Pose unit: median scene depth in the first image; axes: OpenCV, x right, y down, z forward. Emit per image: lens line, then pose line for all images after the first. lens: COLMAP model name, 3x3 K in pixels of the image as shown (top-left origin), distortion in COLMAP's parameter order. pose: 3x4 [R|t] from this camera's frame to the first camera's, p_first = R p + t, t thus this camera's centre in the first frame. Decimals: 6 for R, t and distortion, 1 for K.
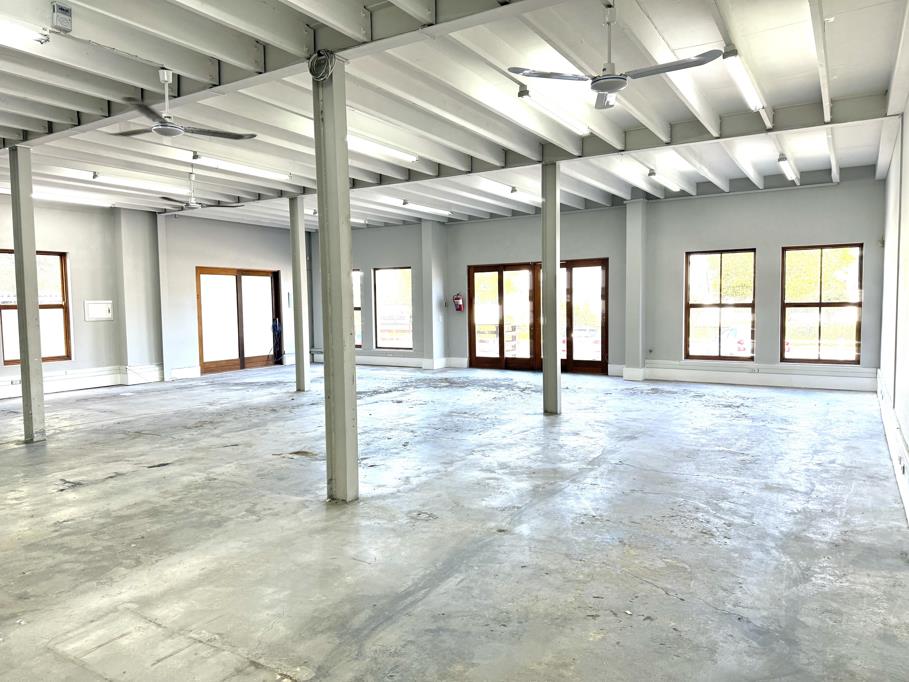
lens RADIAL K [[638.4, 0, 459.2], [0, 638.4, 343.7], [0, 0, 1]] dist [0.076859, -0.101342]
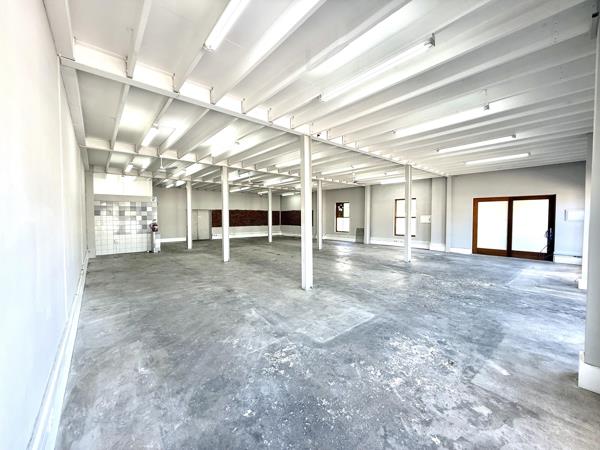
lens RADIAL K [[239.6, 0, 300.0], [0, 239.6, 225.0], [0, 0, 1]] dist [-0.001323, -0.000190]
pose [[-0.307522, 0.049977, -0.950228, 0.443647], [-0.055566, 0.995972, 0.070366, -0.059997], [0.949917, 0.074439, -0.303506, 0.716632]]
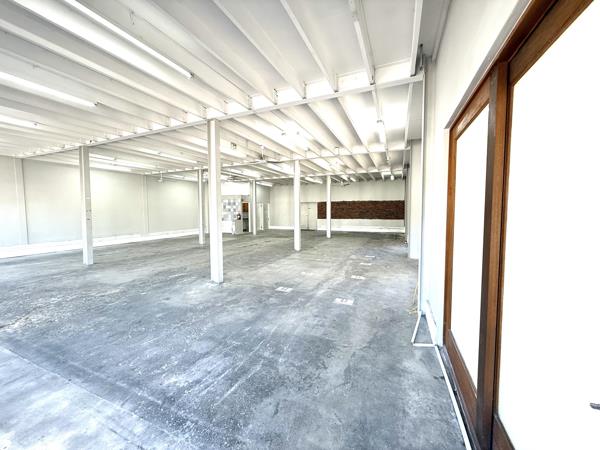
lens RADIAL K [[239.6, 0, 300.0], [0, 239.6, 225.0], [0, 0, 1]] dist [-0.001323, -0.000190]
pose [[-0.987954, 0.033916, -0.150987, -0.265541], [0.013976, 0.991255, 0.131220, -0.073990], [0.154117, 0.127529, -0.979788, 1.156267]]
